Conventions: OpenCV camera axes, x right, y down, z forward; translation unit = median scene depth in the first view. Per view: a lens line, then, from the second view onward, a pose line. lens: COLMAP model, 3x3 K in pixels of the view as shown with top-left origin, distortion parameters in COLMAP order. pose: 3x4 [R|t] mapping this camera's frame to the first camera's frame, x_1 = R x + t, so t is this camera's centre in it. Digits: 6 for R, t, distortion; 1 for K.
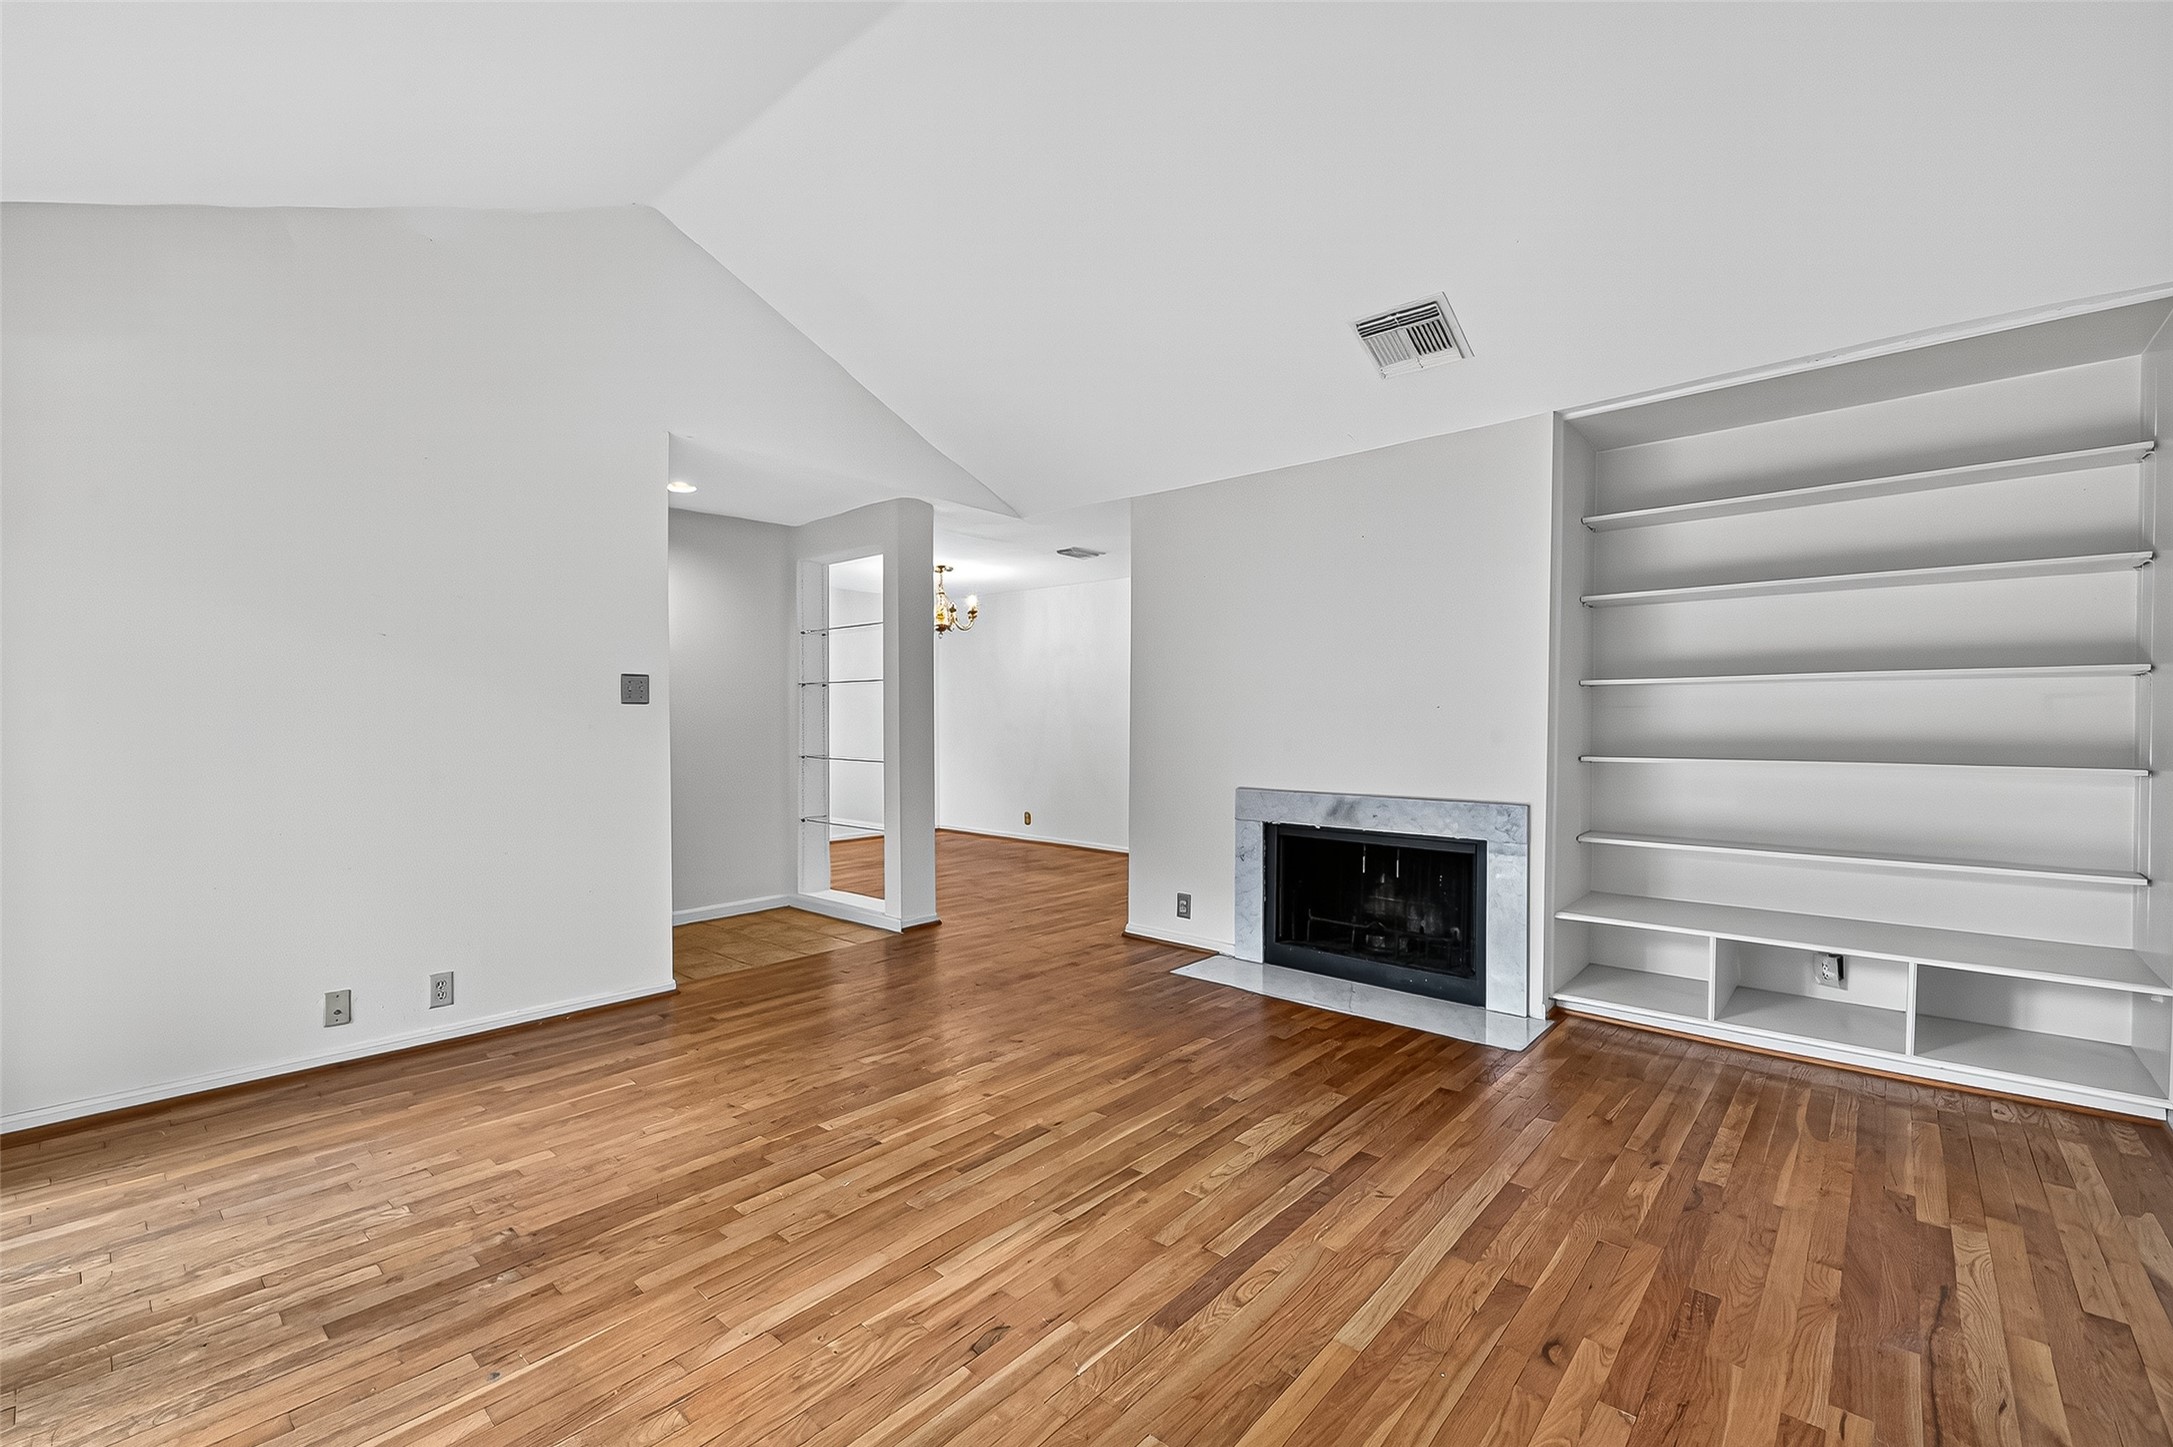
lens RADIAL K [[961.0, 0, 1016.4], [0, 961.0, 743.9], [0, 0, 1]] dist [0.000652, 0.000010]
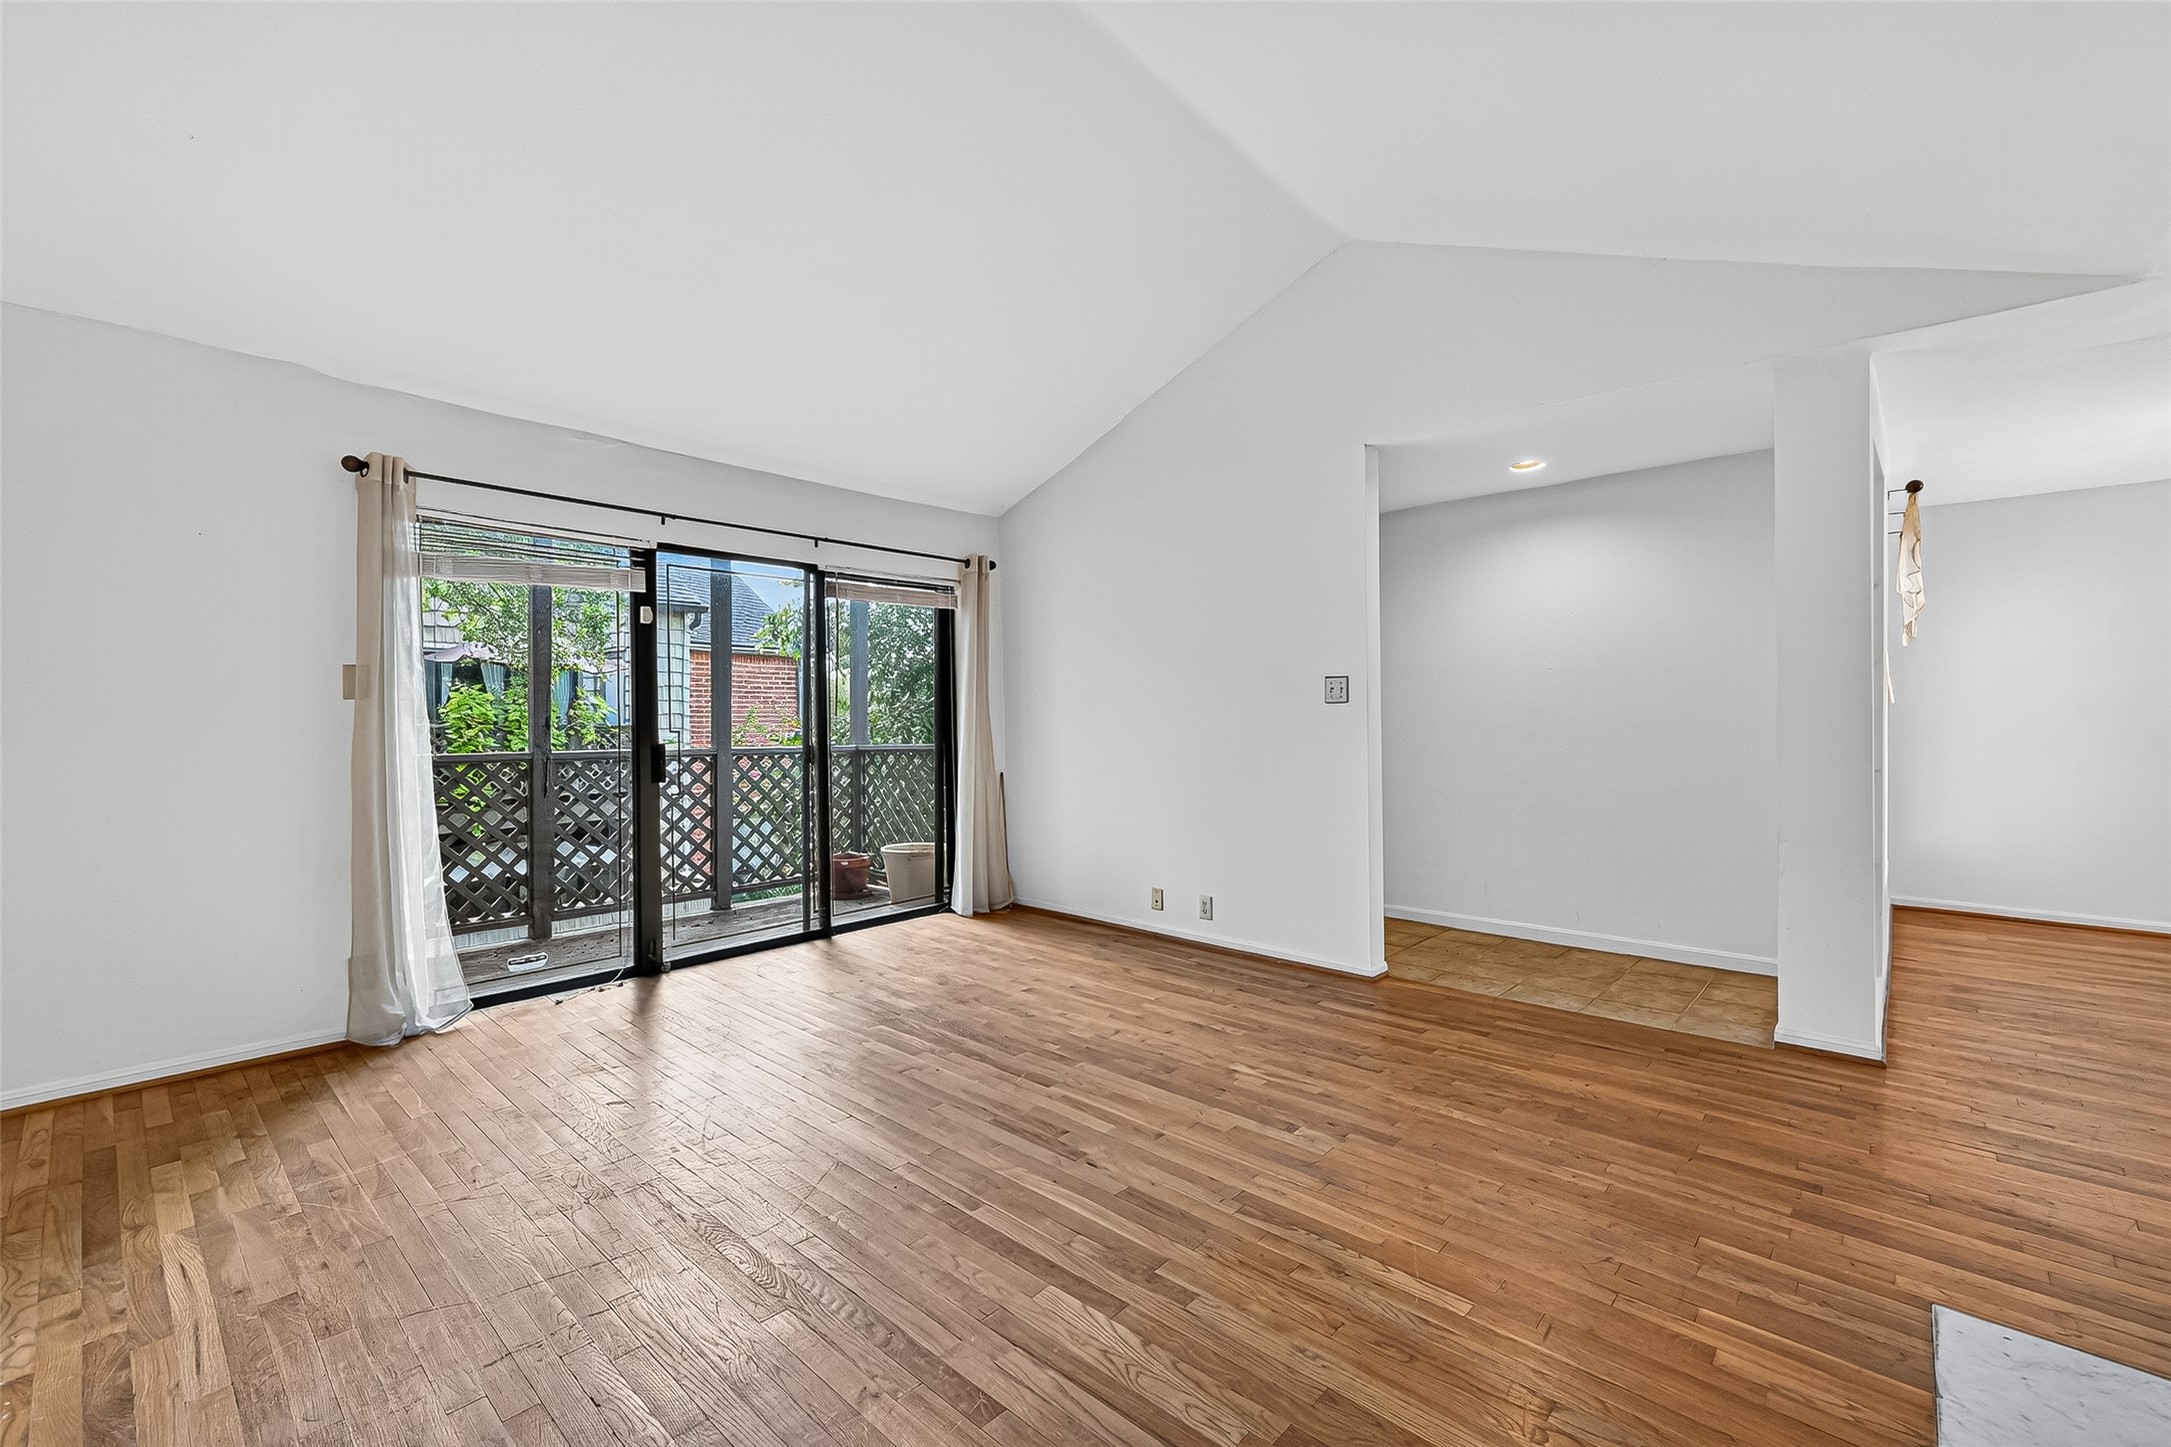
lens RADIAL K [[898.2, 0, 1085.5], [0, 898.2, 723.5], [0, 0, 1]] dist [0.001739, 0.000170]
pose [[0.007743, 0.002306, -0.999967, 0.750675], [-0.025428, 0.999674, 0.002108, -0.015322], [0.999647, 0.025411, 0.007799, 0.831918]]
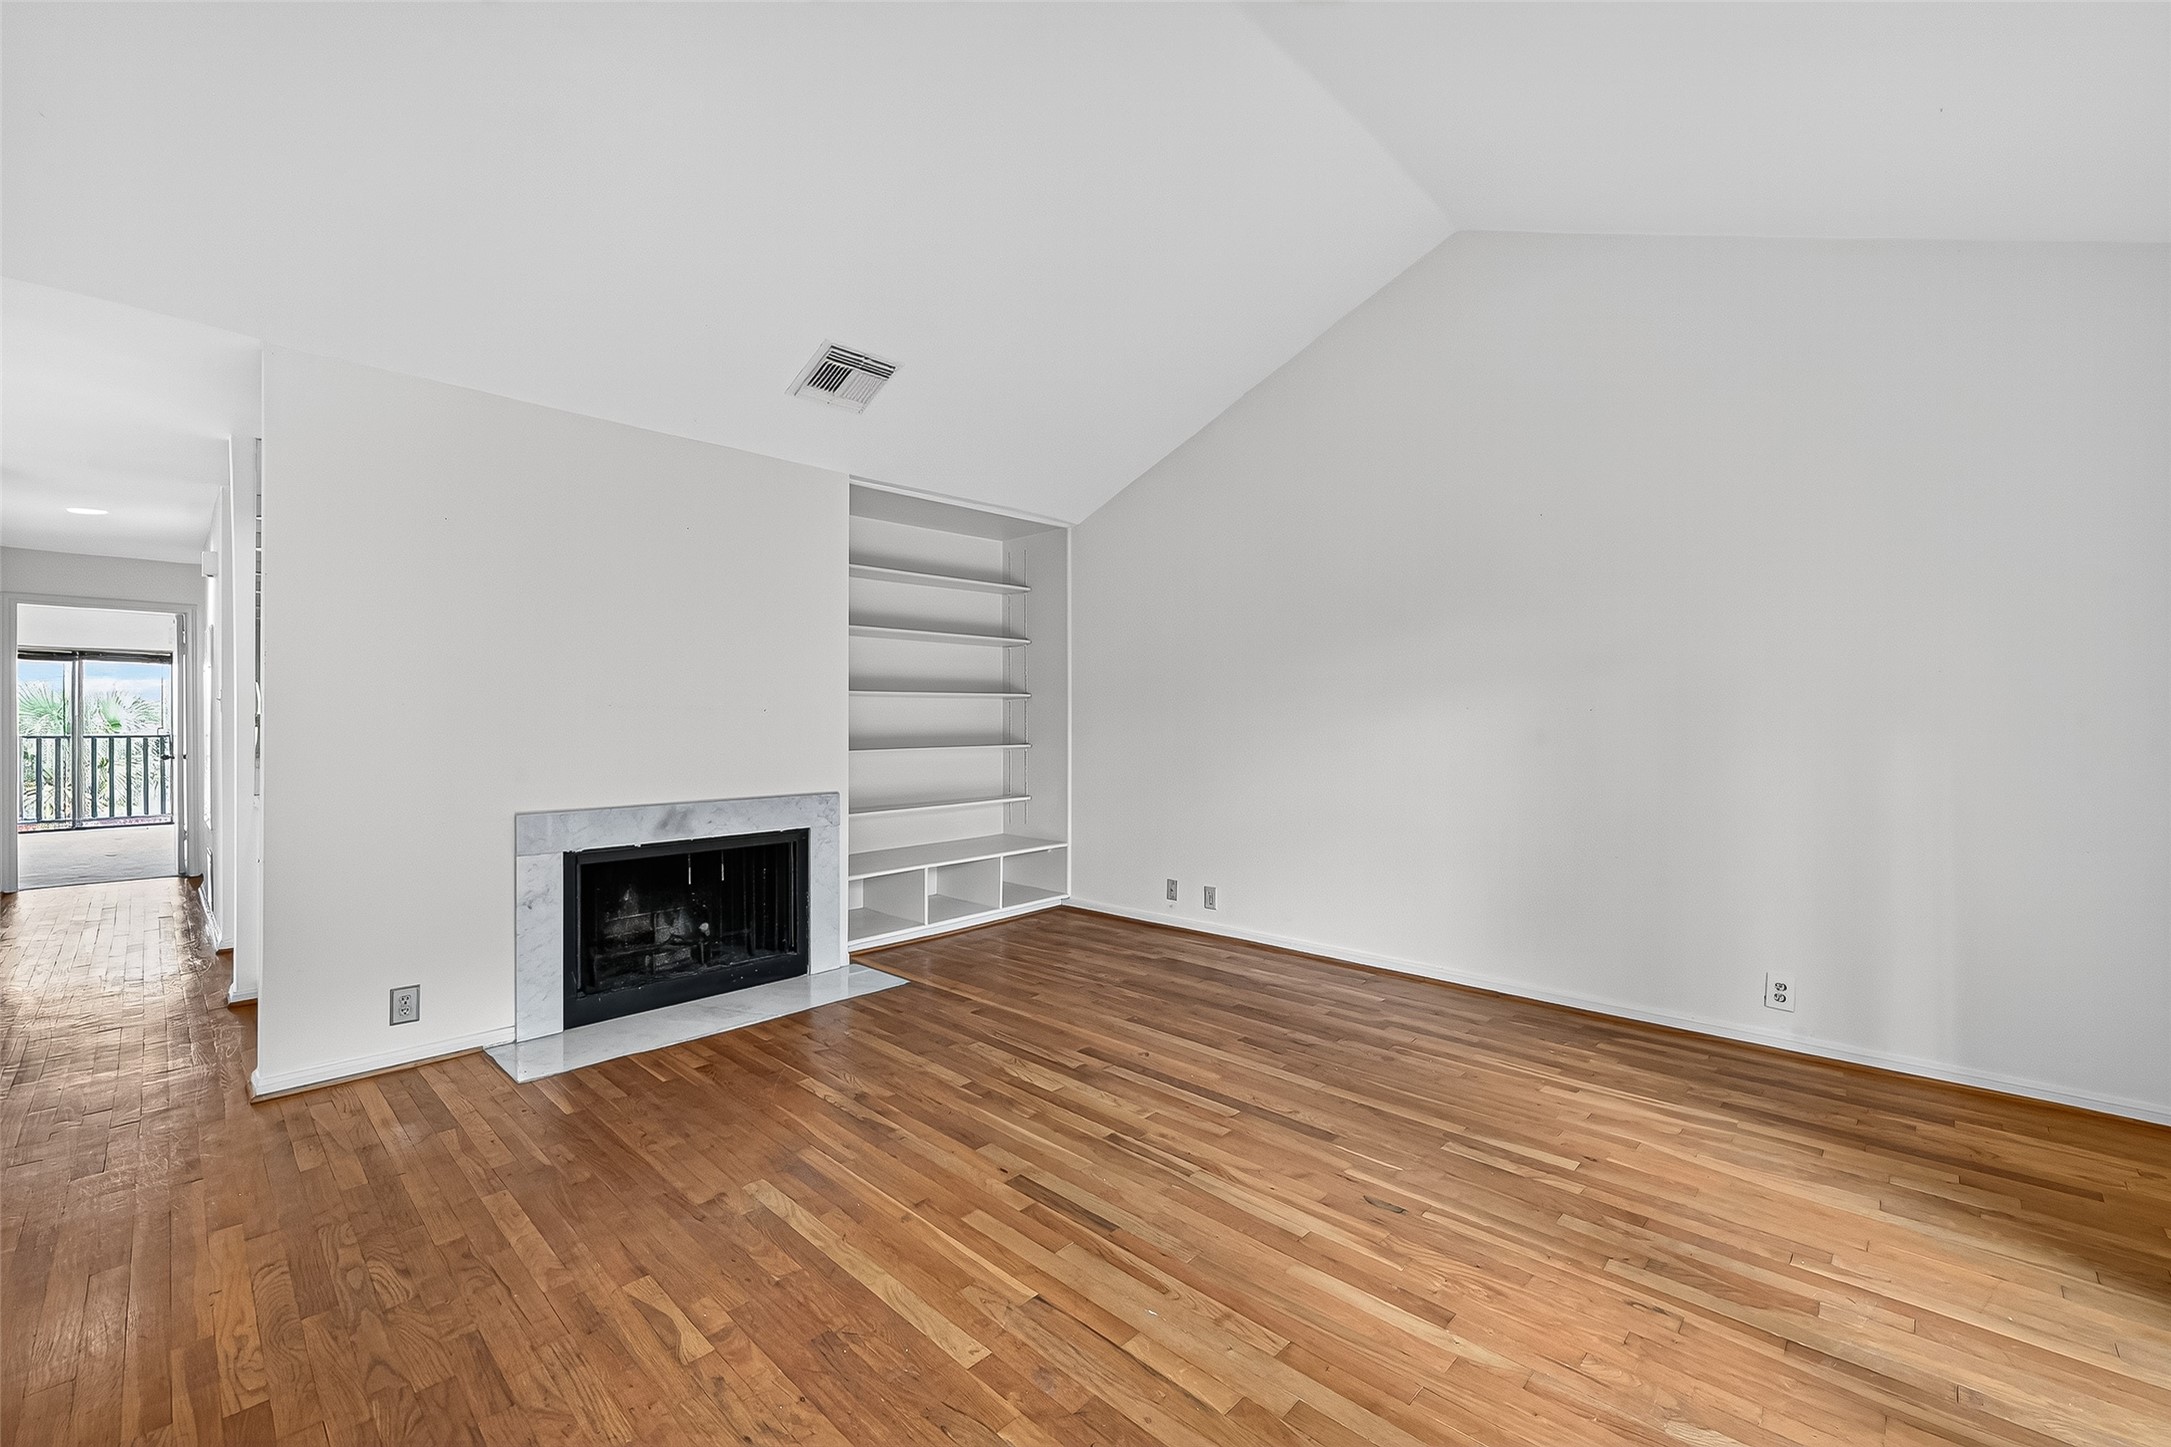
lens RADIAL K [[860.5, 0, 1136.4], [0, 860.5, 712.7], [0, 0, 1]] dist [0.002332, 0.000309]
pose [[-0.027273, 0.004775, 0.999617, -0.656477], [0.031392, 0.999499, -0.003918, -0.024124], [-0.999135, 0.031273, -0.027410, 0.752620]]
